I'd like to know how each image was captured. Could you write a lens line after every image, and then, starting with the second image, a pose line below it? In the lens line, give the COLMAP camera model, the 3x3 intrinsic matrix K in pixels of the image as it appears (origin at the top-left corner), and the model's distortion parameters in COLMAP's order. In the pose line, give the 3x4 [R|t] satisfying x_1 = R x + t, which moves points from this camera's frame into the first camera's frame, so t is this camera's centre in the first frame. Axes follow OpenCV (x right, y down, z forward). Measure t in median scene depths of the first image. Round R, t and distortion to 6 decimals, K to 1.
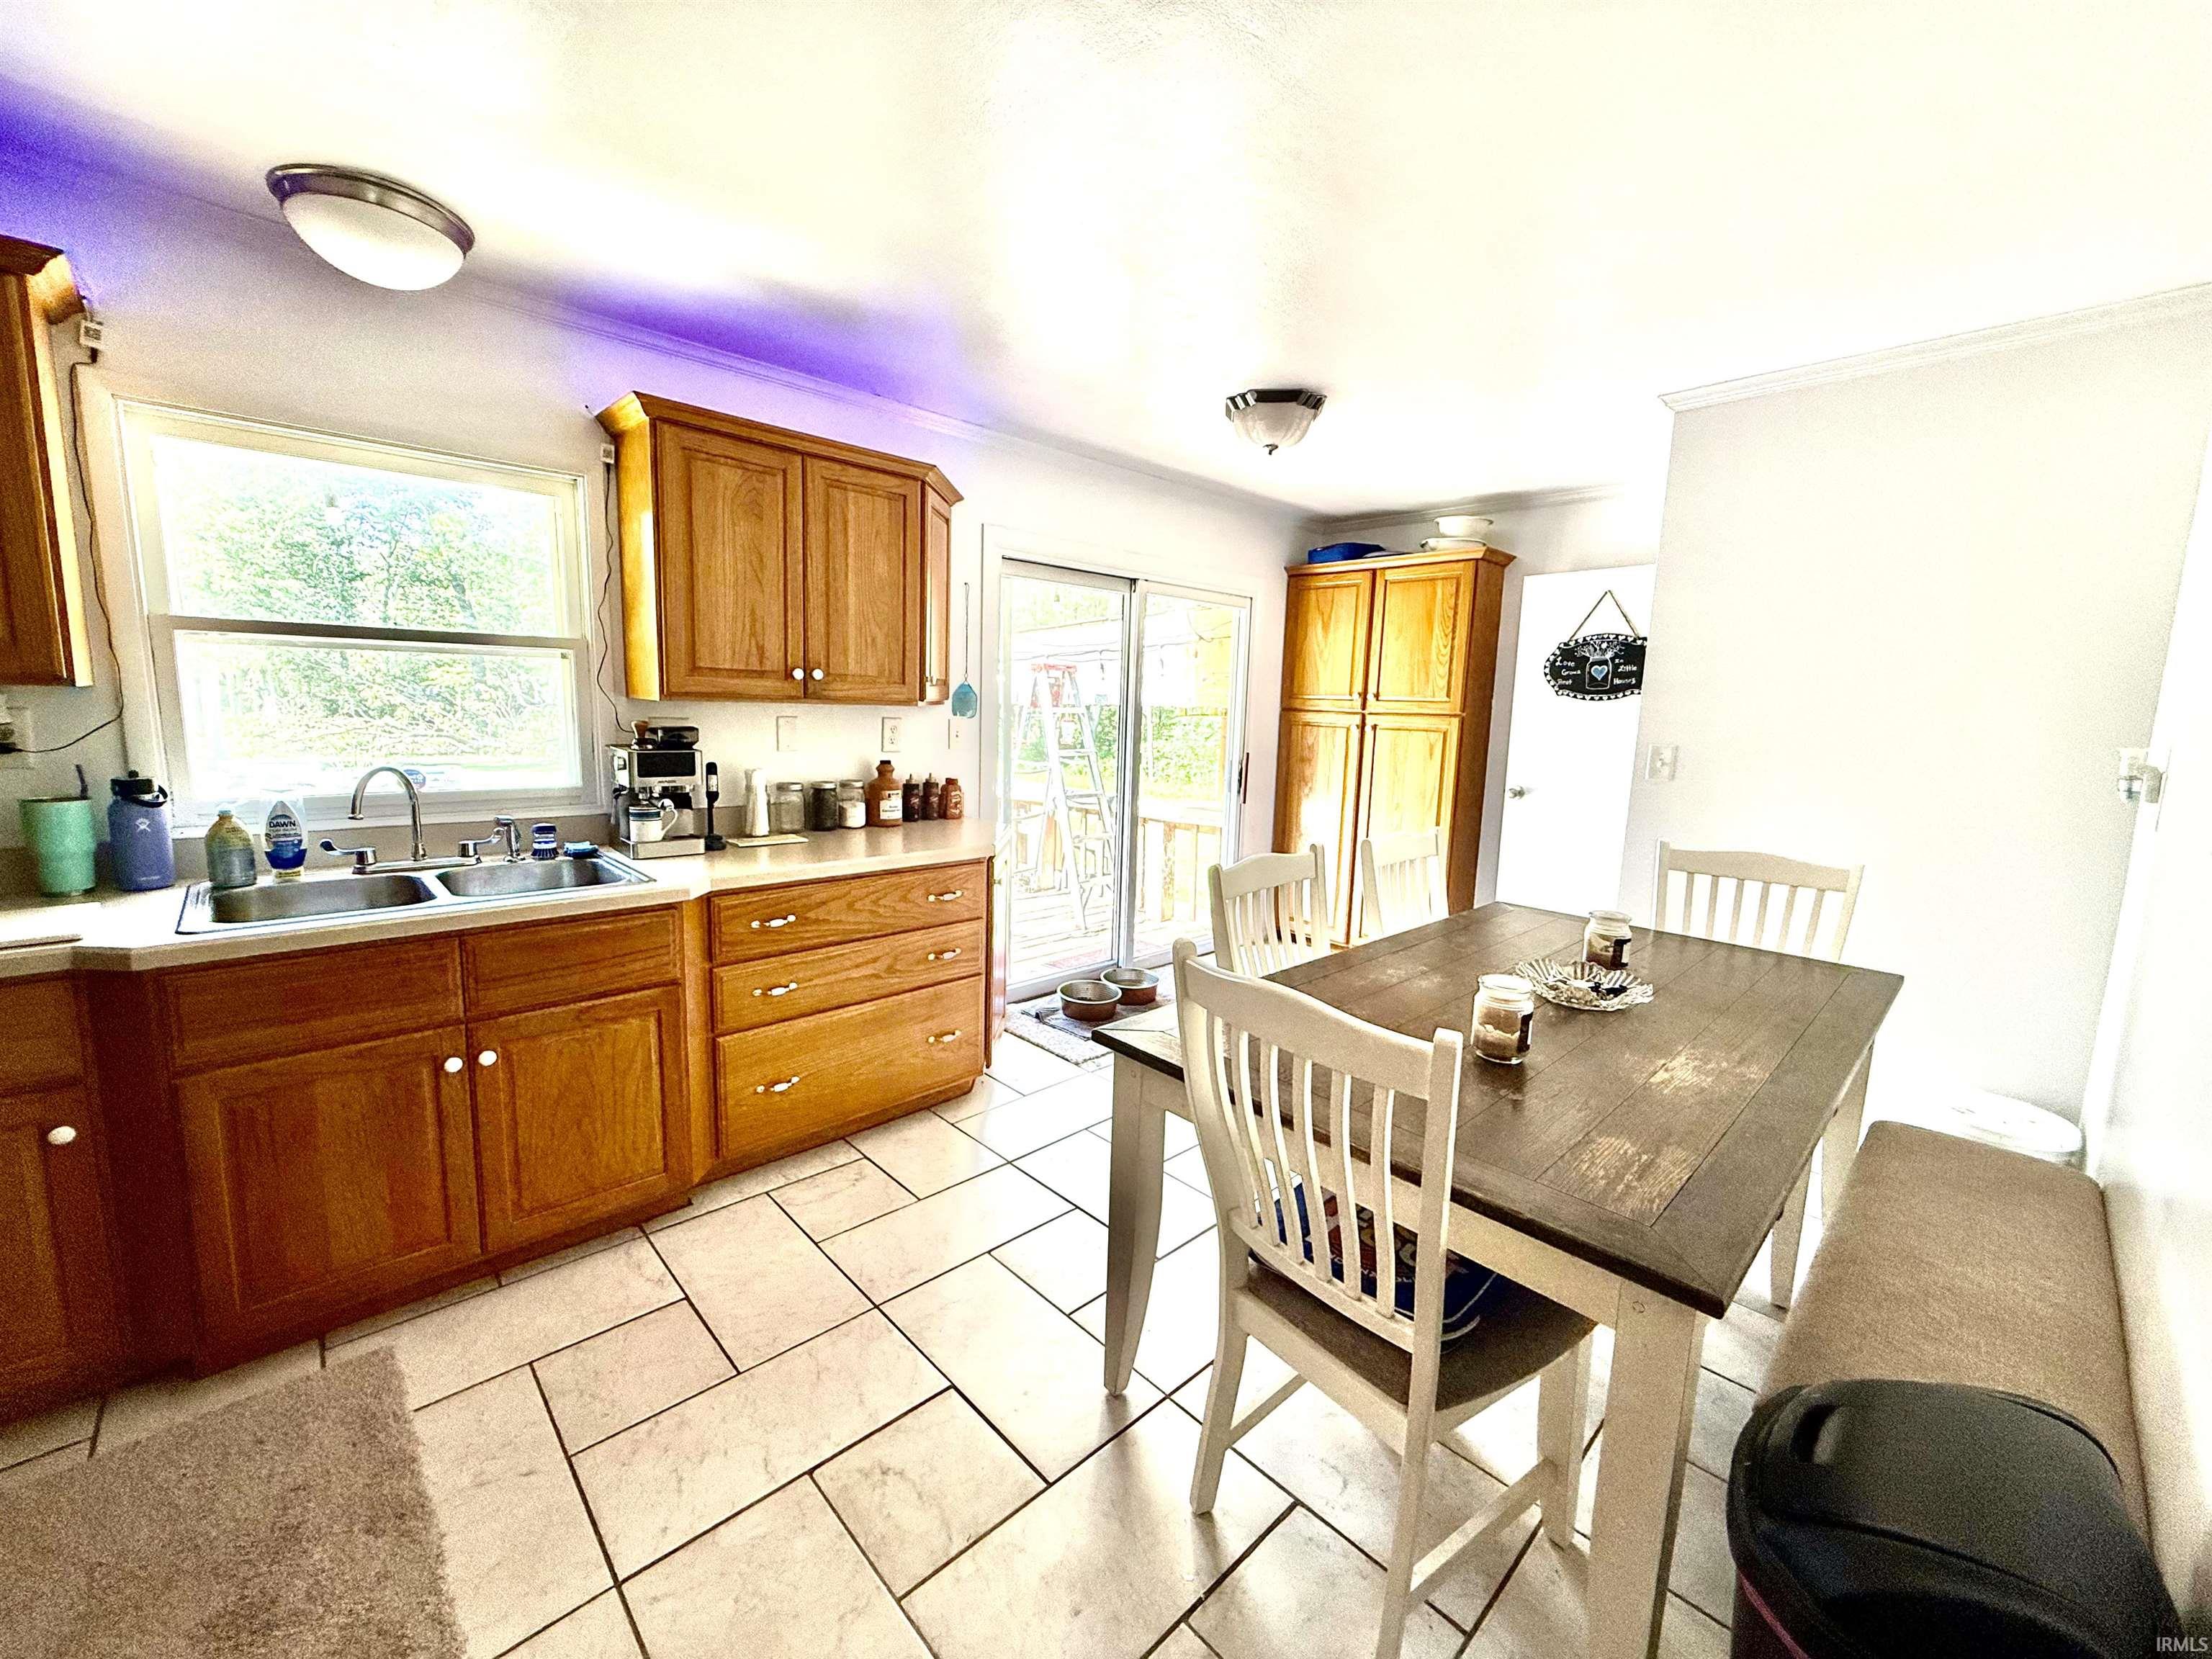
lens RADIAL K [[880.2, 0, 1102.4], [0, 880.2, 822.0], [0, 0, 1]] dist [0.000310, 0.000103]
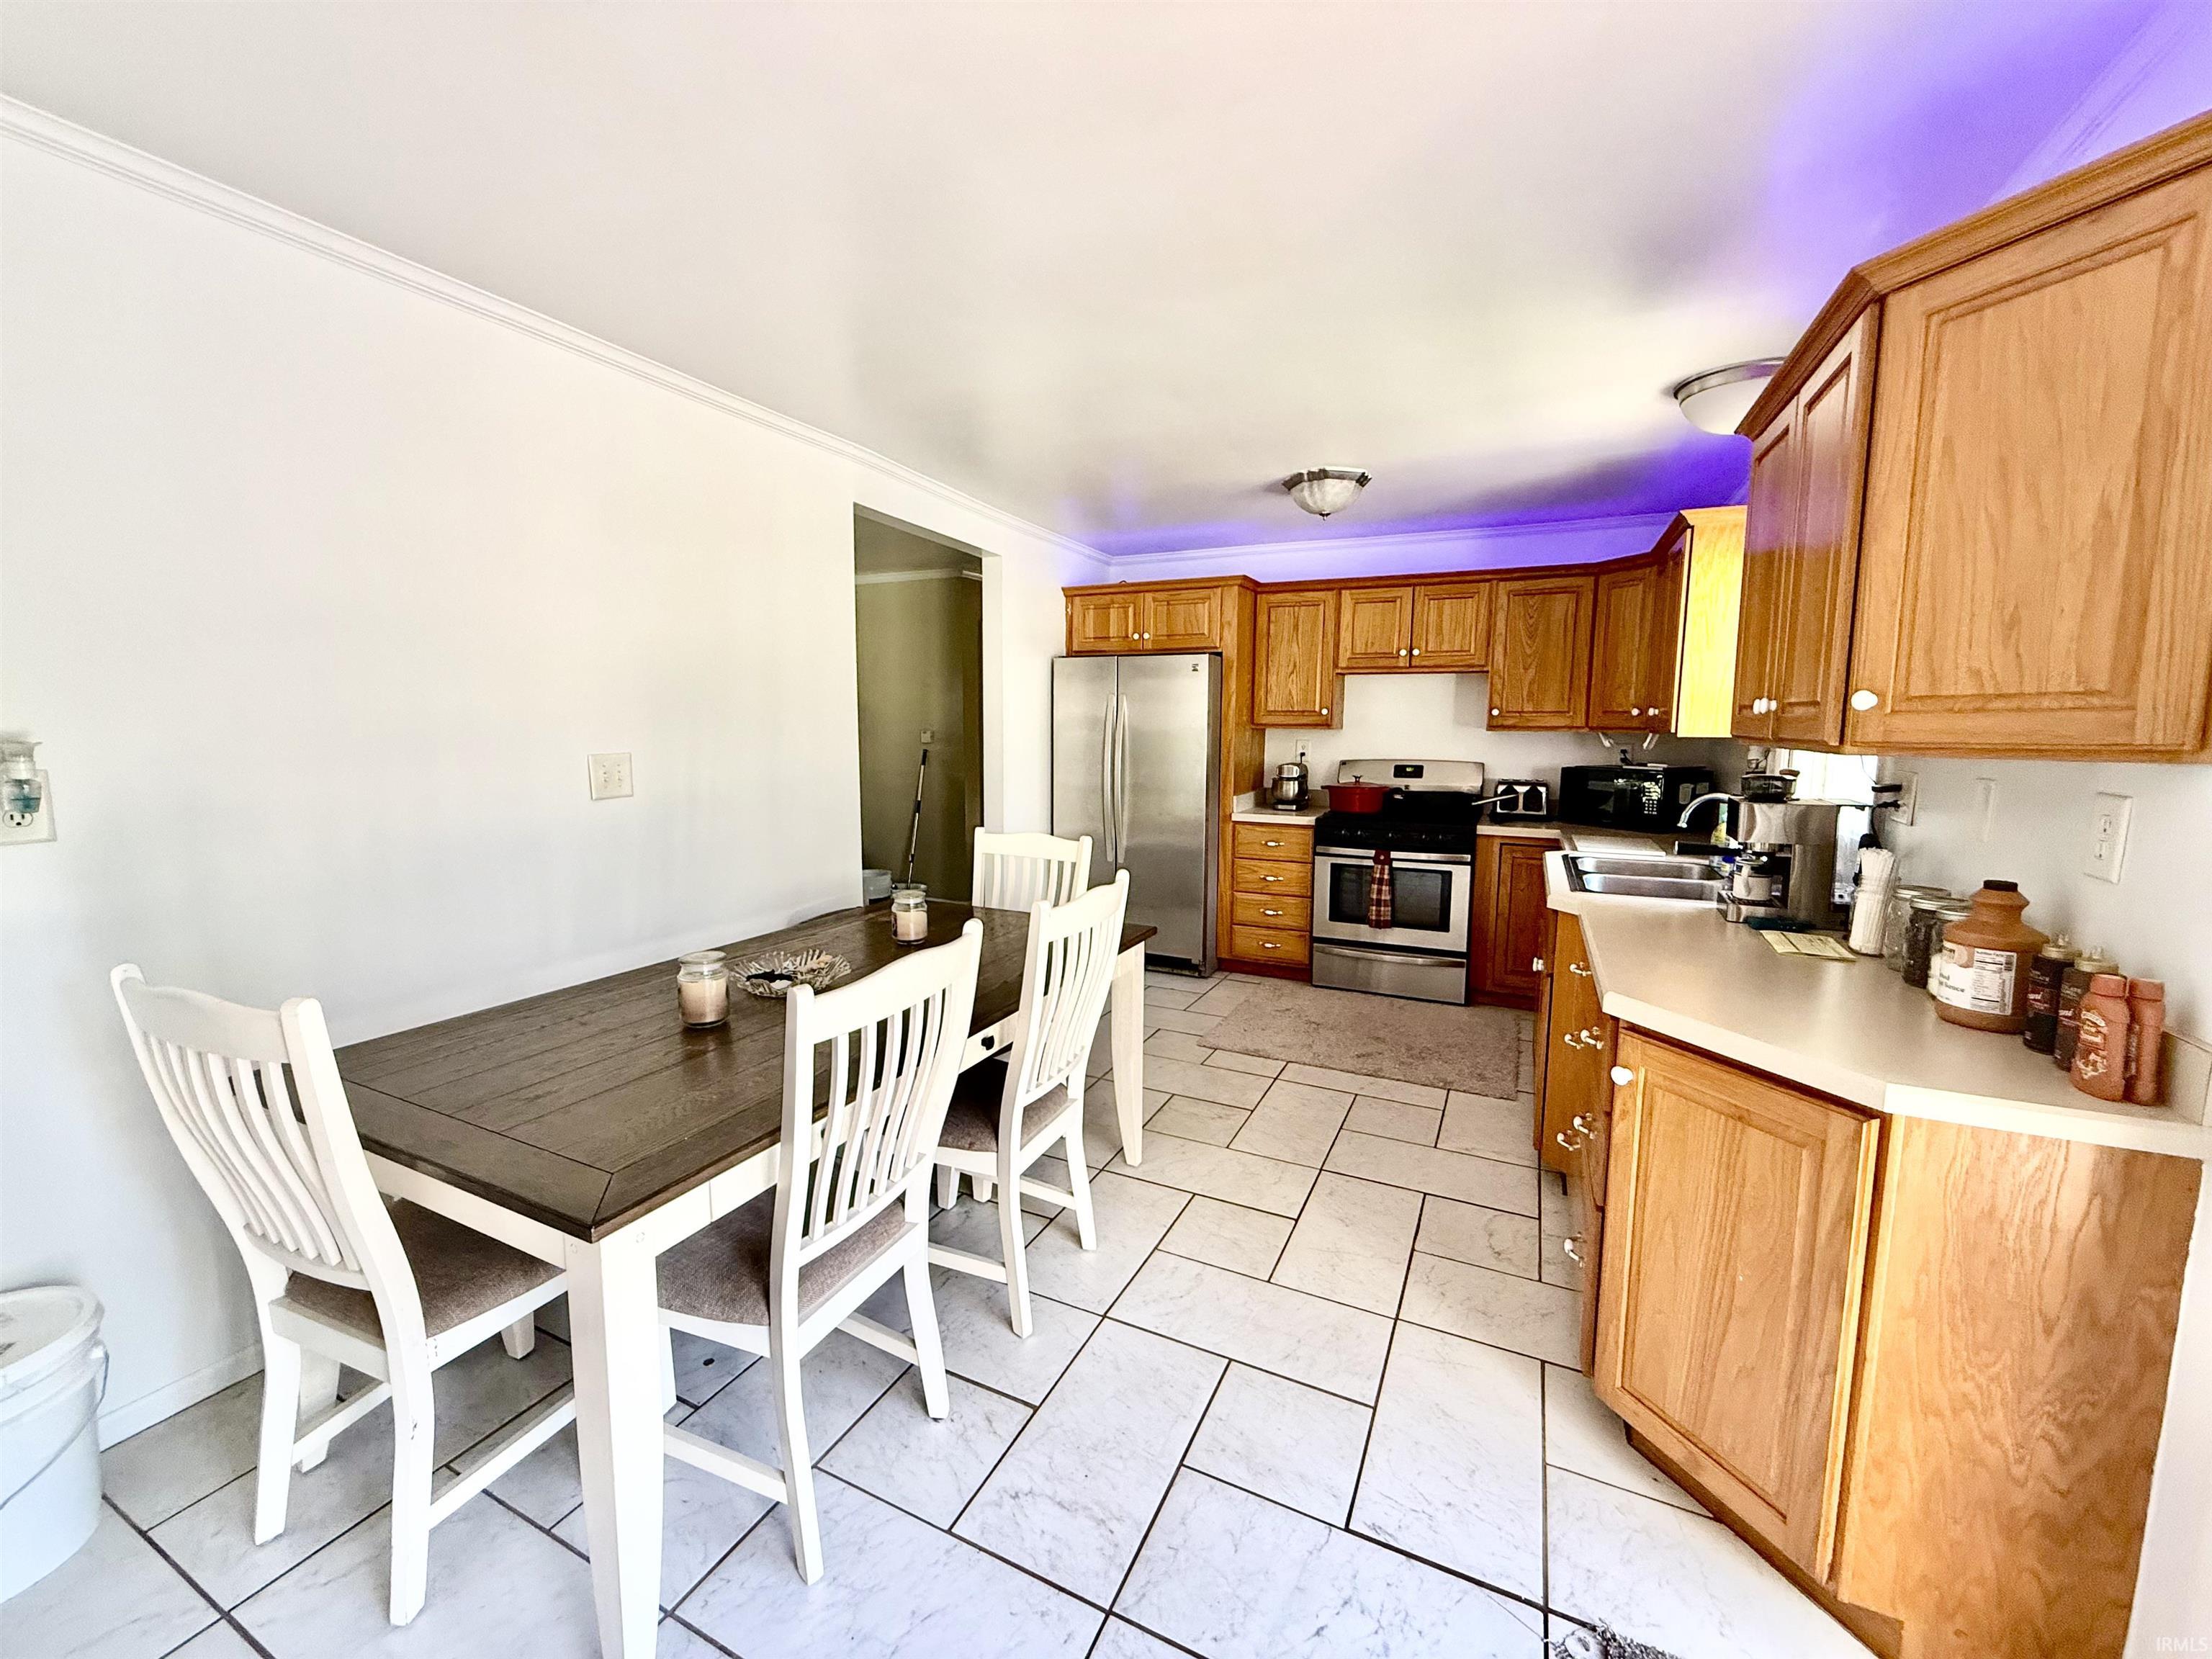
lens RADIAL K [[880.2, 0, 1102.4], [0, 880.2, 822.0], [0, 0, 1]] dist [0.000310, 0.000103]
pose [[-0.934608, -0.001300, -0.355676, 0.438329], [-0.089046, 0.969003, 0.230444, -0.208535], [0.344352, 0.247046, -0.905754, 1.594467]]
